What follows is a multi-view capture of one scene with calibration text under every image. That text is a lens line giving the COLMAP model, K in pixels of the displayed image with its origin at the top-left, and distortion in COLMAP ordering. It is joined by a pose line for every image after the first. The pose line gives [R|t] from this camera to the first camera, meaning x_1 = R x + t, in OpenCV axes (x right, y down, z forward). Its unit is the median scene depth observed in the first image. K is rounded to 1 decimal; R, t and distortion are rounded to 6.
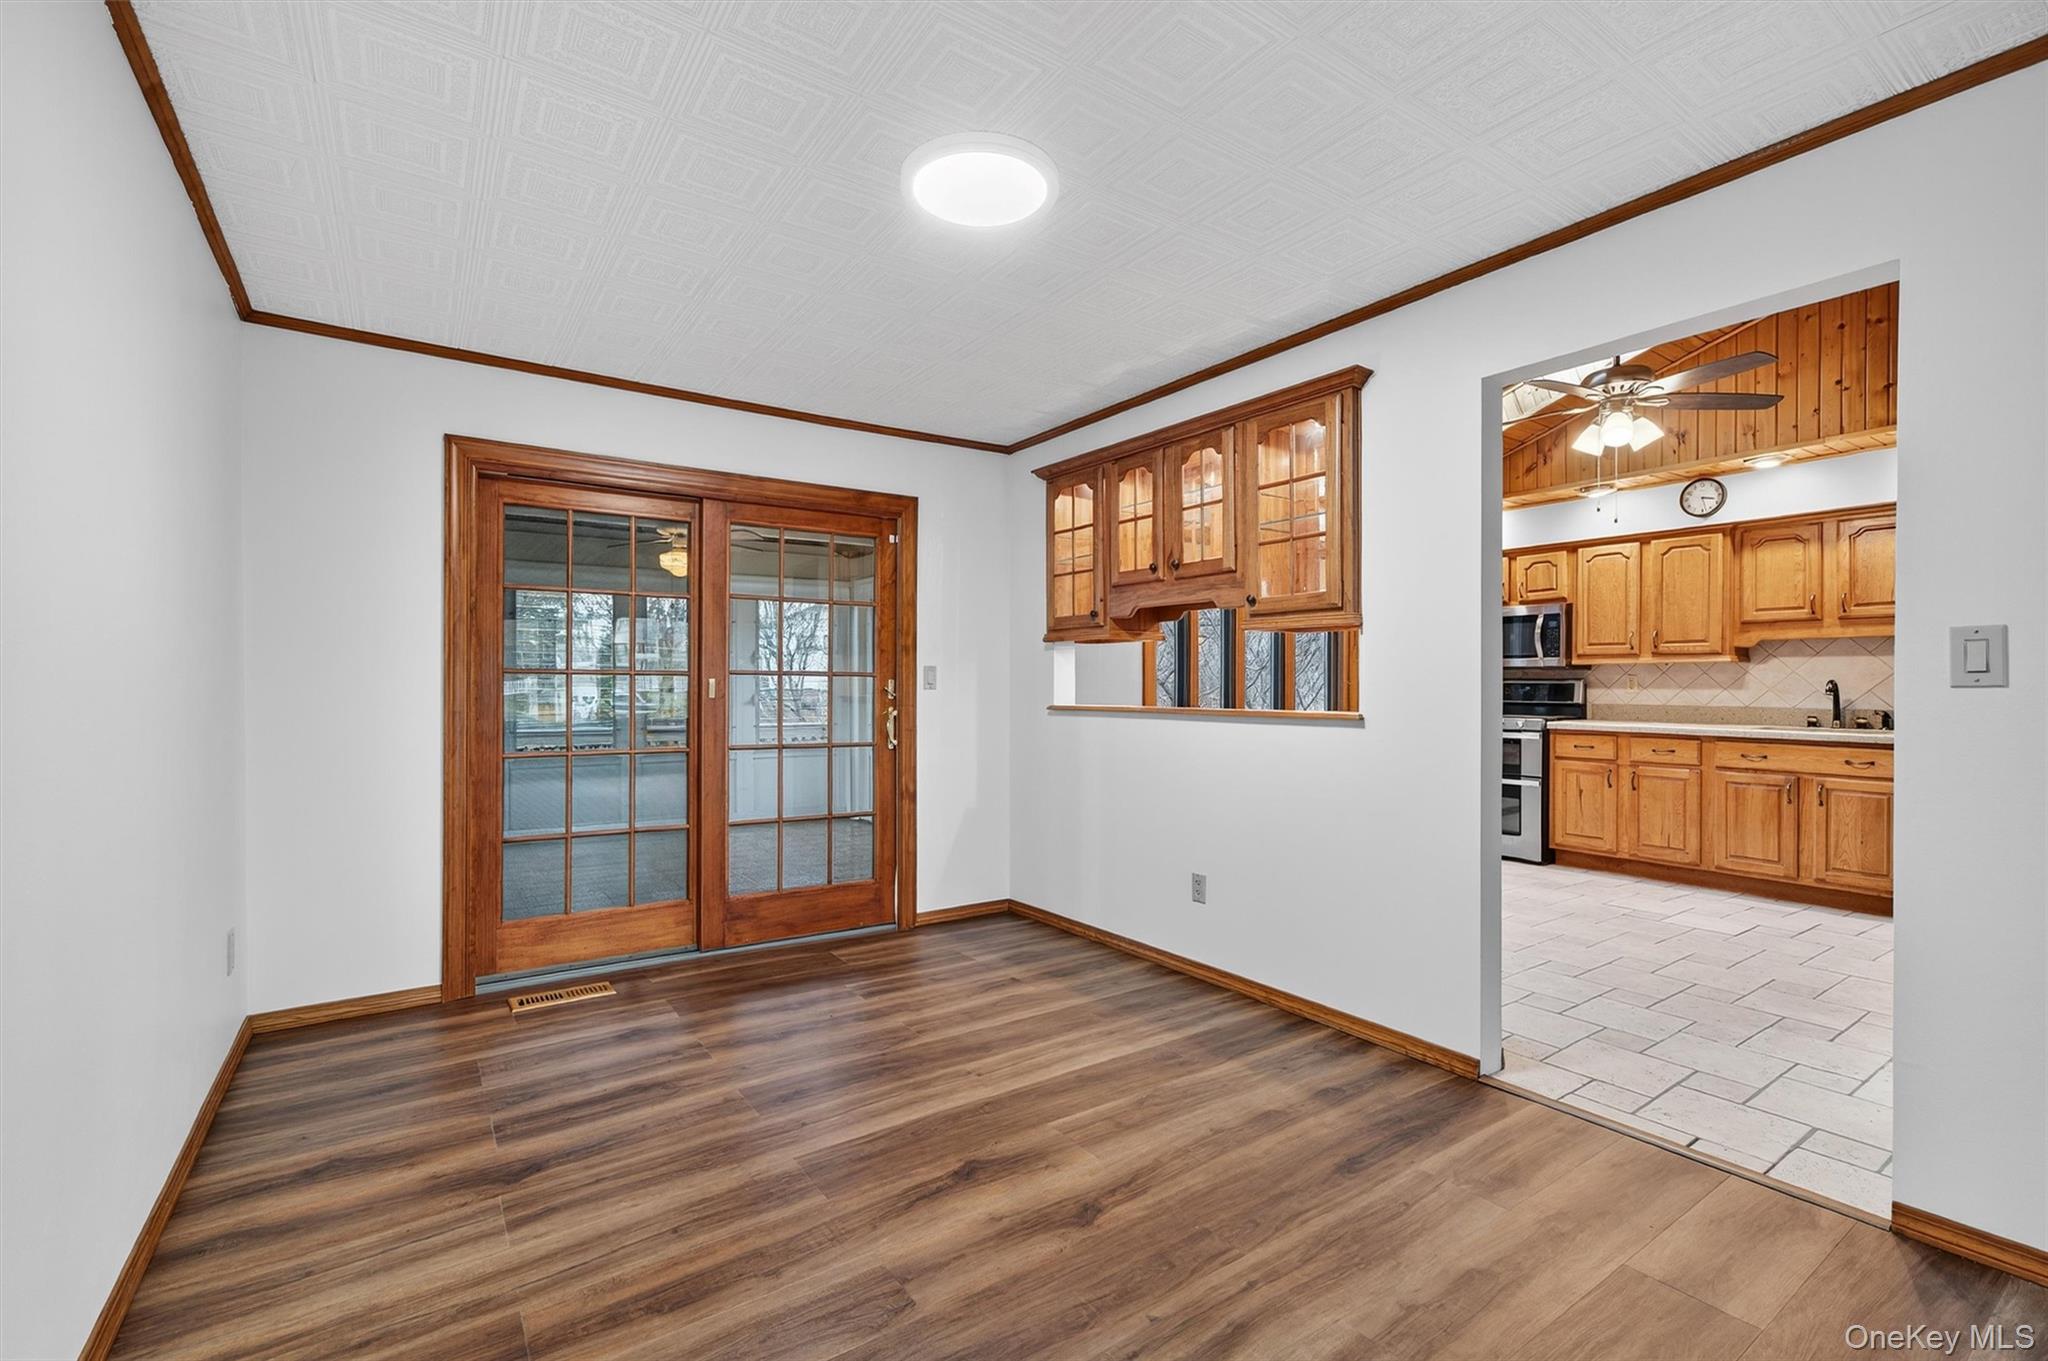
lens RADIAL K [[843.8, 0, 1010.1], [0, 843.8, 689.3], [0, 0, 1]] dist [-0.018249, 0.002196]
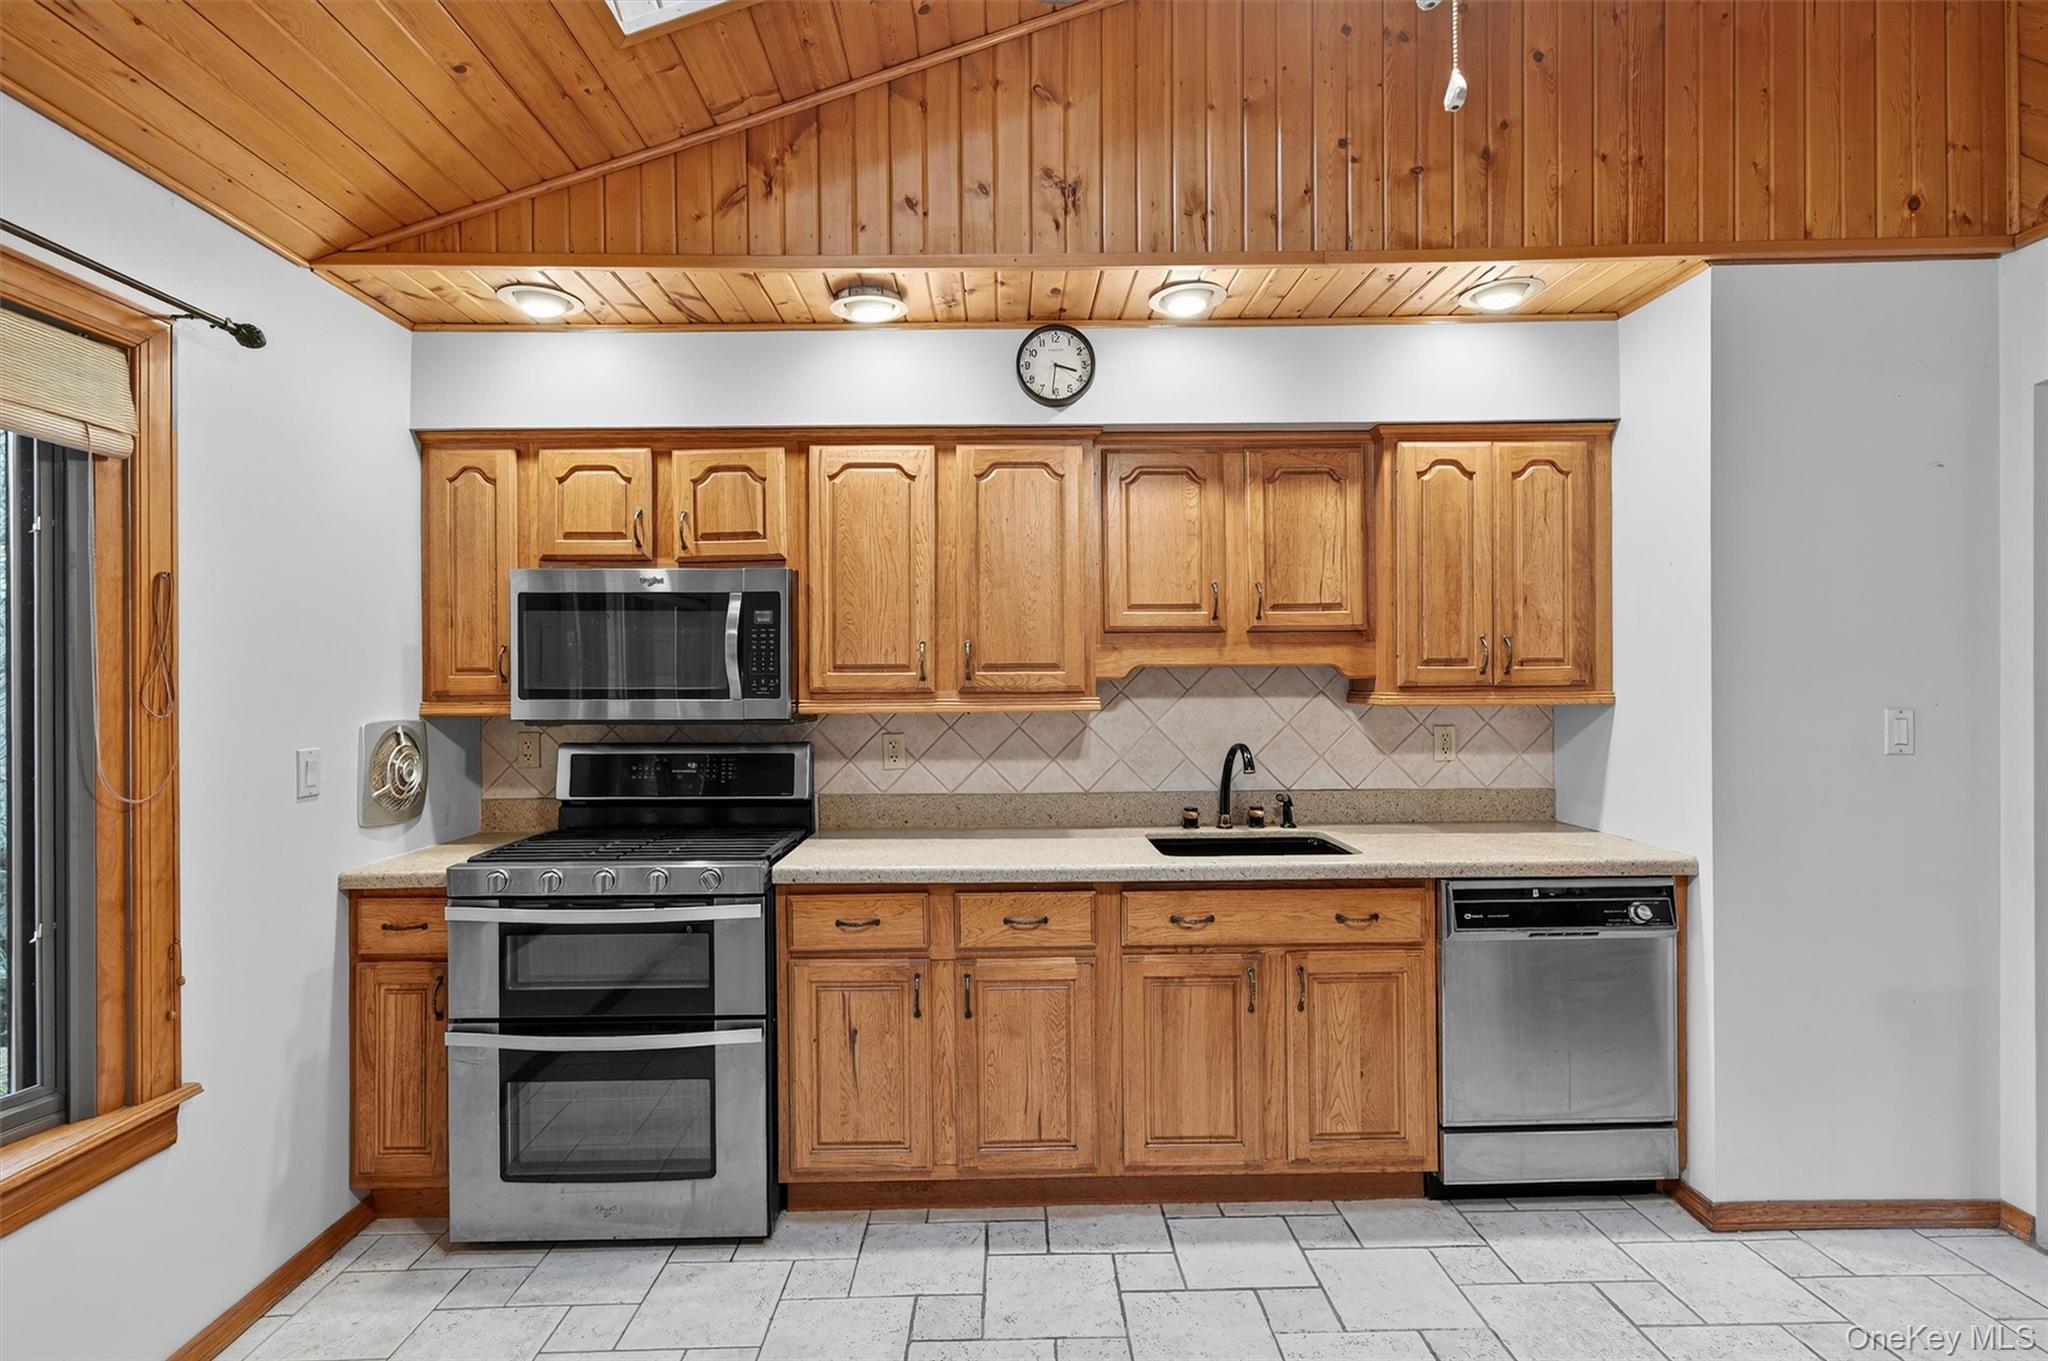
lens RADIAL K [[946.9, 0, 1017.9], [0, 946.9, 683.7], [0, 0, 1]] dist [-0.011894, 0.005899]
pose [[0.529831, -0.007023, 0.848074, 0.362123], [0.016638, 0.999859, -0.002115, -0.047709], [-0.847940, 0.015231, 0.529874, 0.735663]]
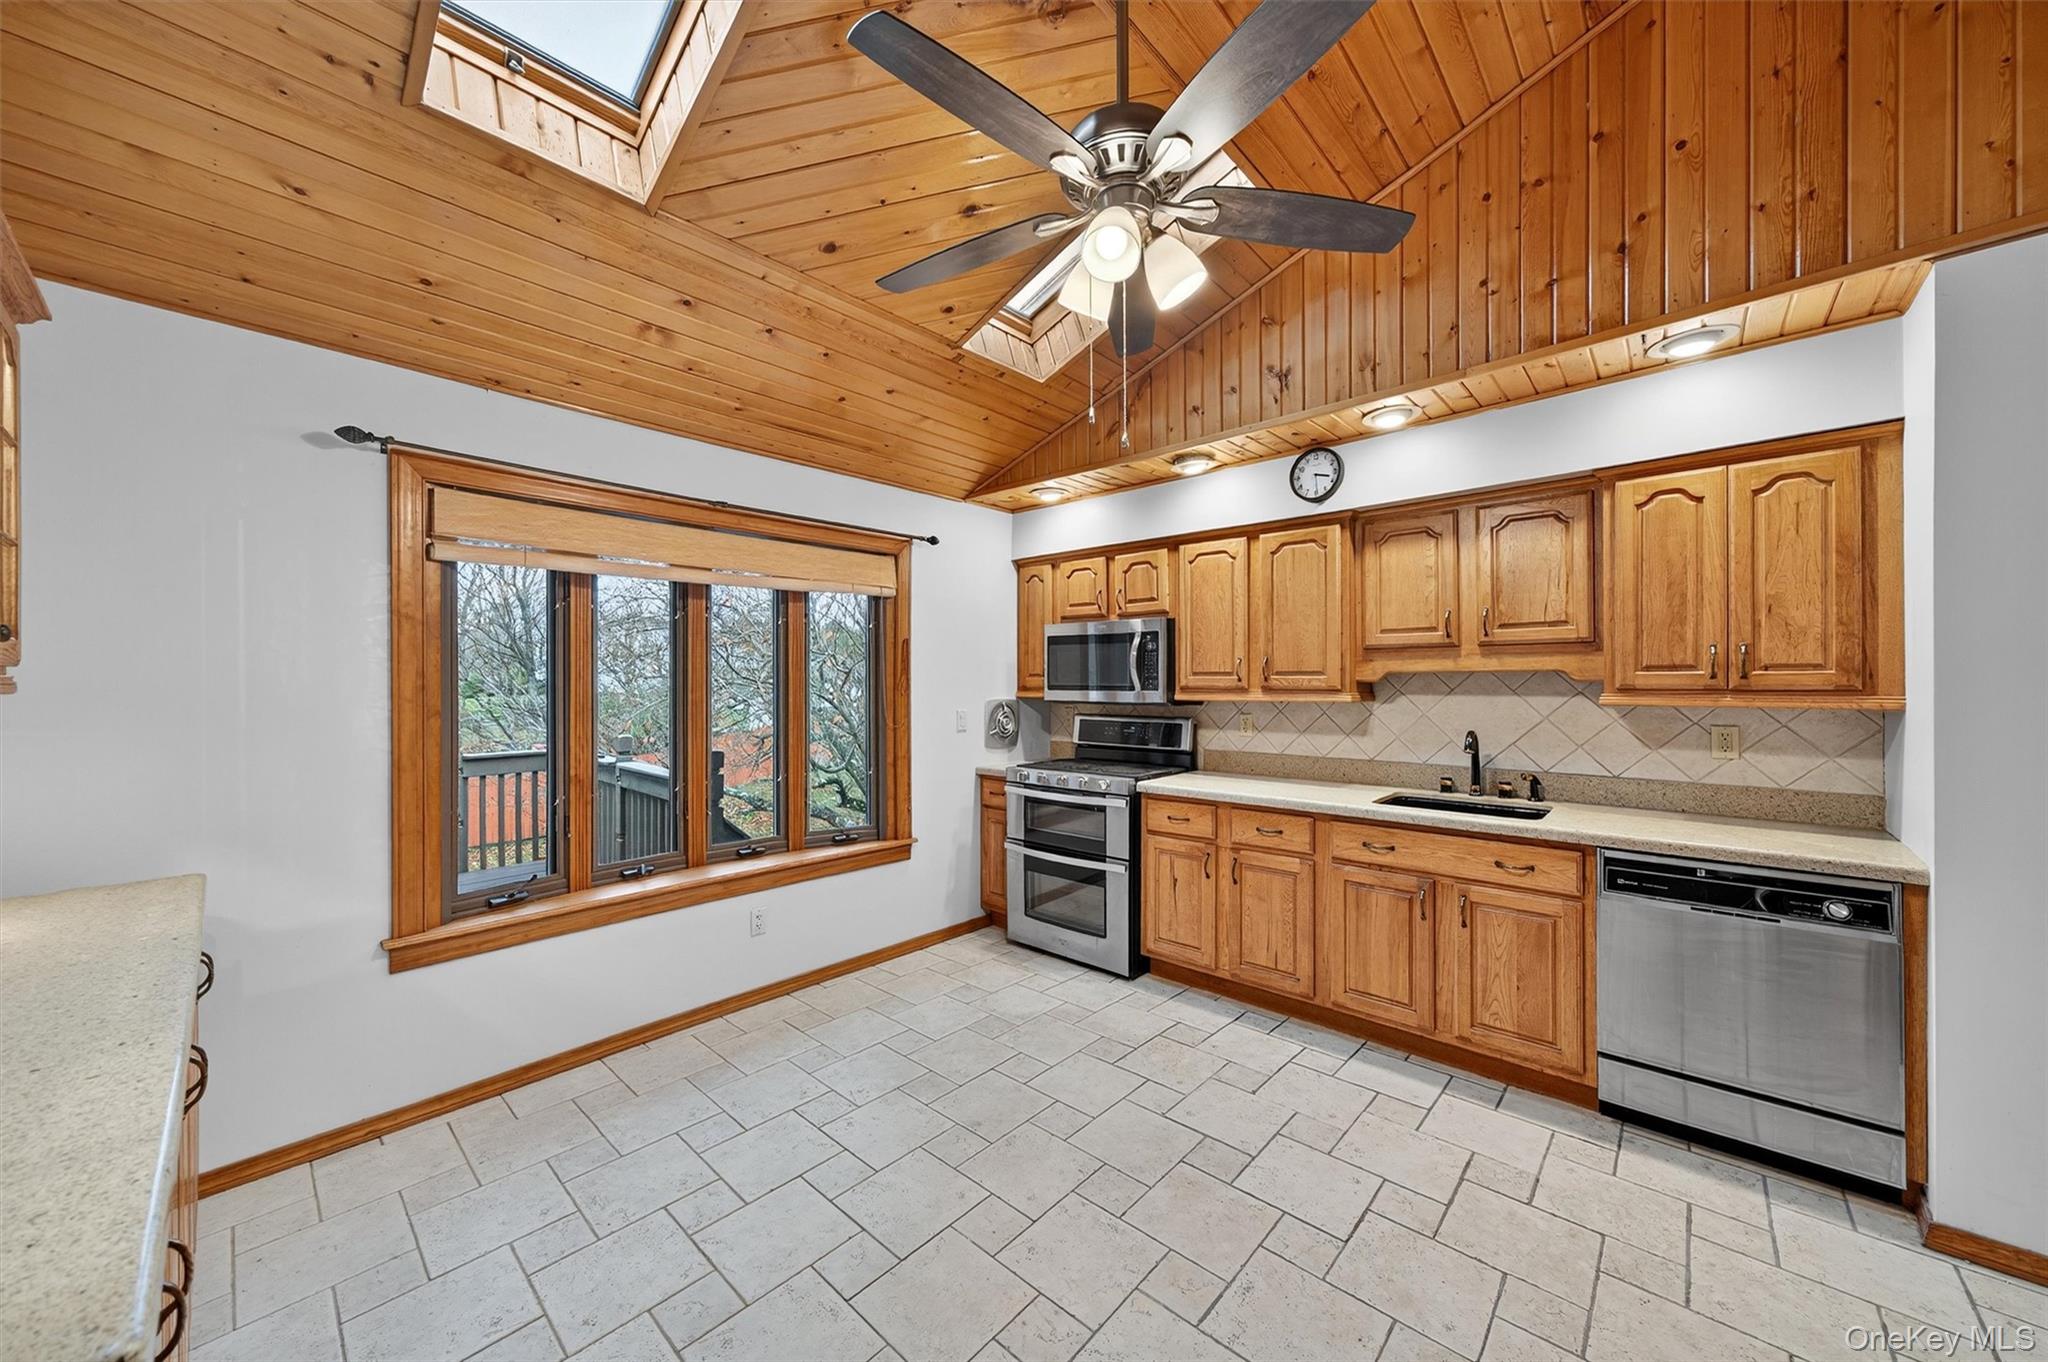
lens RADIAL K [[727.2, 0, 1025.5], [0, 727.2, 683.1], [0, 0, 1]] dist [-0.002966, 0.000915]
pose [[0.966358, -0.004607, 0.257160, 0.425756], [0.006454, 0.999959, -0.006341, -0.047136], [-0.257121, 0.007787, 0.966348, 0.459087]]
